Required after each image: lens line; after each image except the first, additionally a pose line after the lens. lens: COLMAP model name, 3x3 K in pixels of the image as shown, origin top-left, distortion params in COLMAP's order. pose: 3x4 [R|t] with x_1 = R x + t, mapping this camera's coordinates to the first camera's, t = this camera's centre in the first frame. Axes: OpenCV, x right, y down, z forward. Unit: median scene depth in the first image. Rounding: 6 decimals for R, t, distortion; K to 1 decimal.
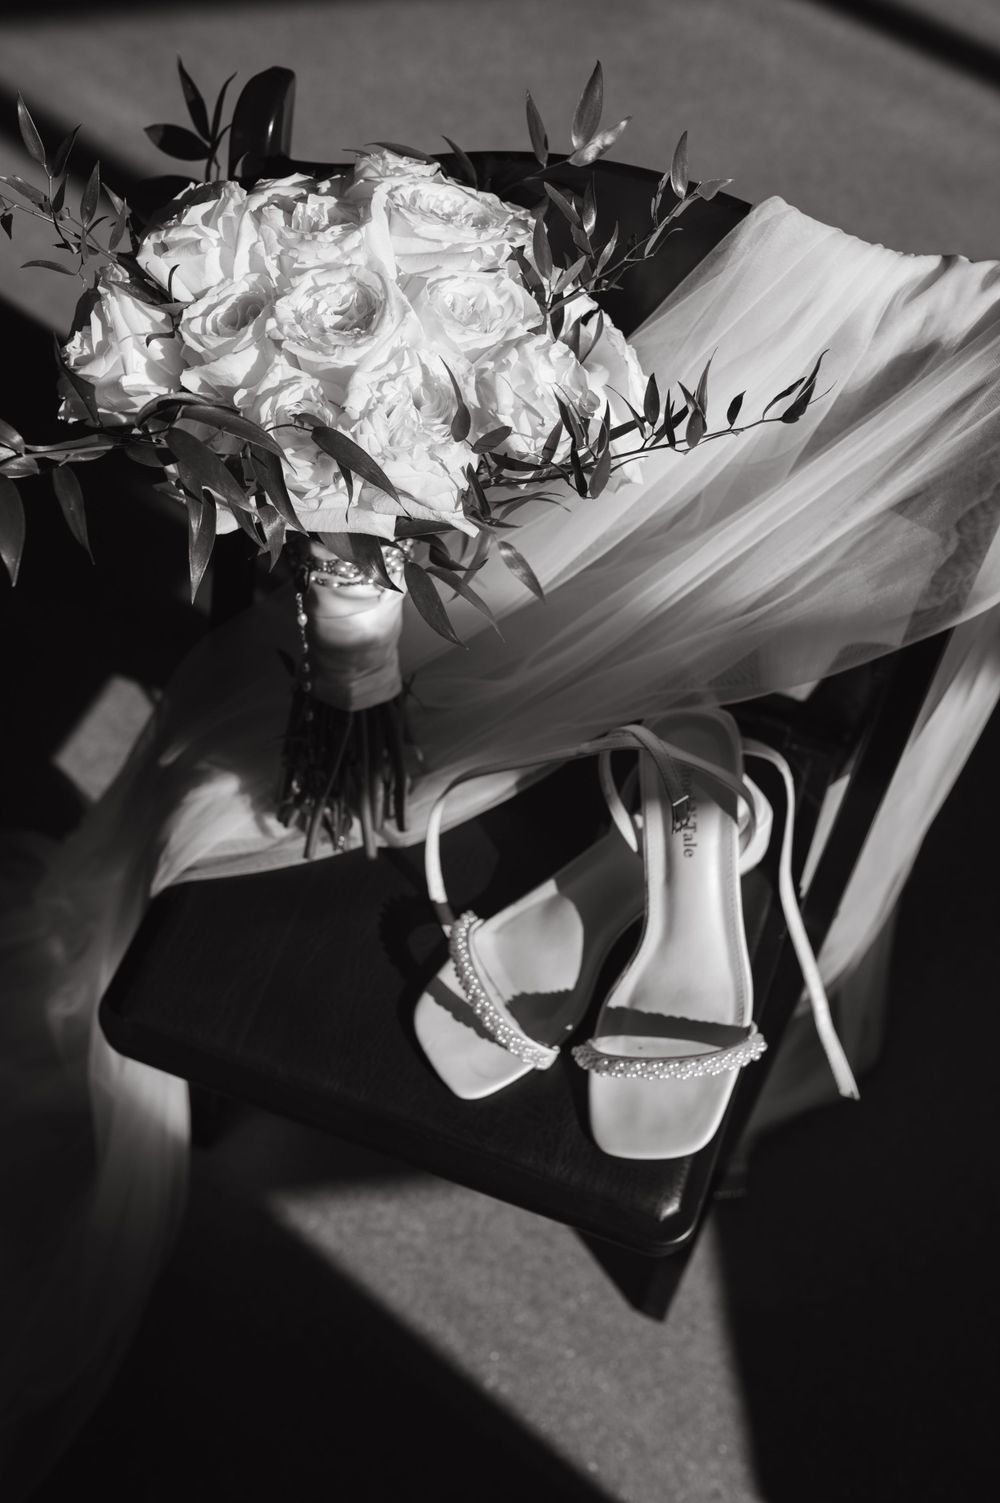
lens RADIAL K [[1460.8, 0, 492.0], [0, 1460.8, 752.2], [0, 0, 1]] dist [-0.031479, 0.016573]
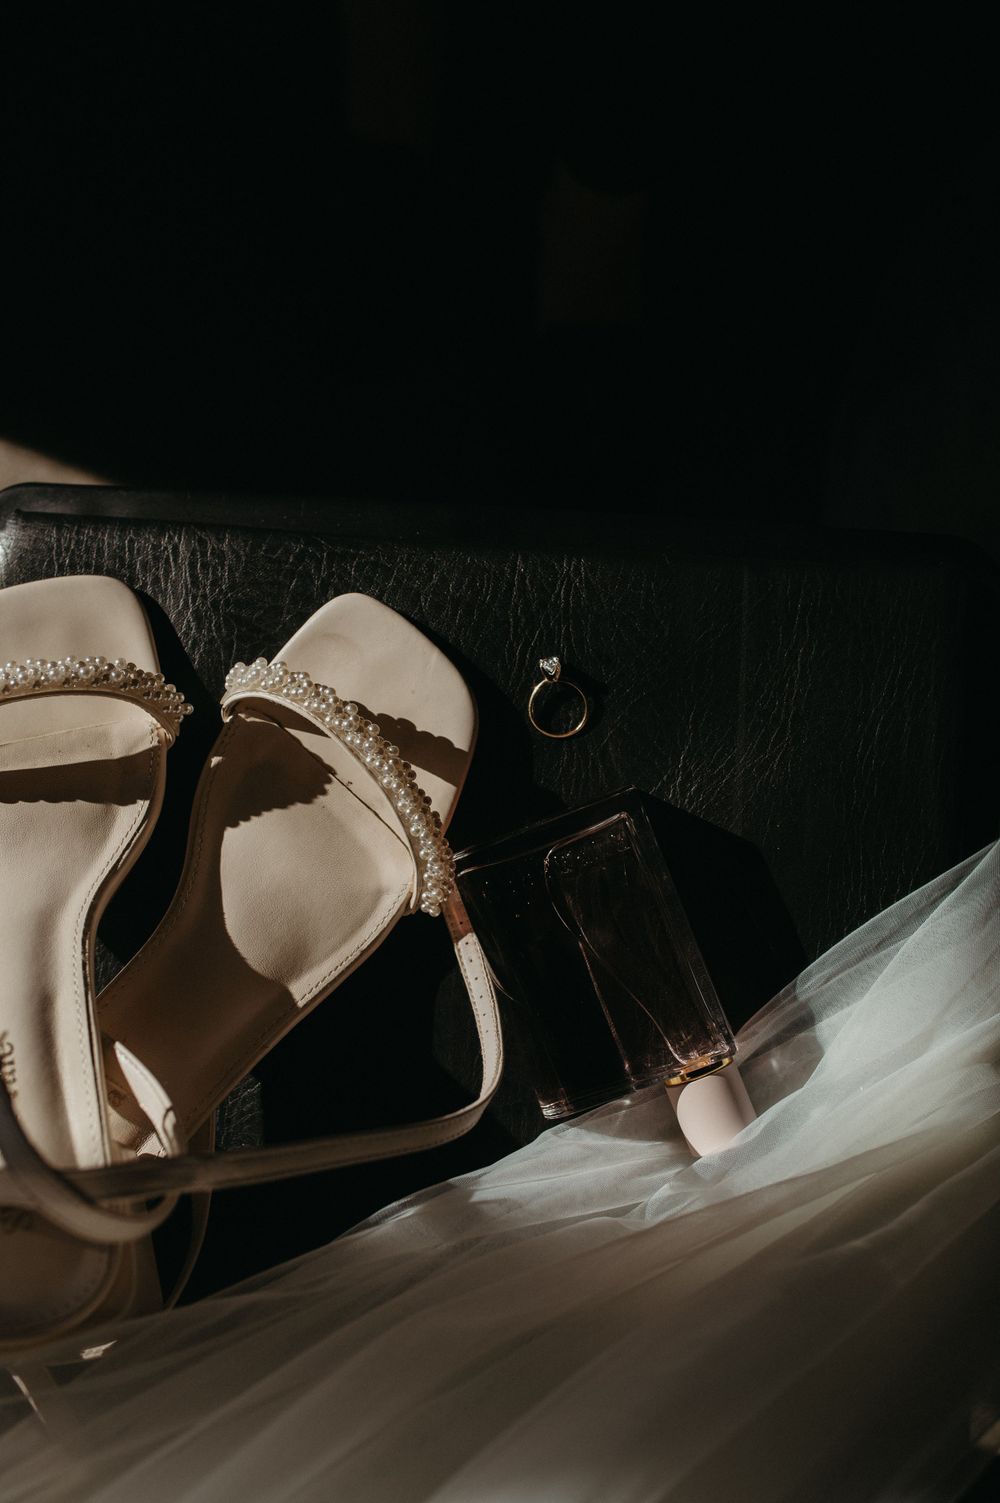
lens RADIAL K [[1556.7, 0, 509.4], [0, 1556.7, 704.3], [0, 0, 1]] dist [-0.064108, -0.010790]
pose [[-0.959607, 0.281332, 0.002542, -0.068164], [-0.229993, -0.789632, 0.568845, -0.175313], [0.162042, 0.545283, 0.822441, 0.490767]]
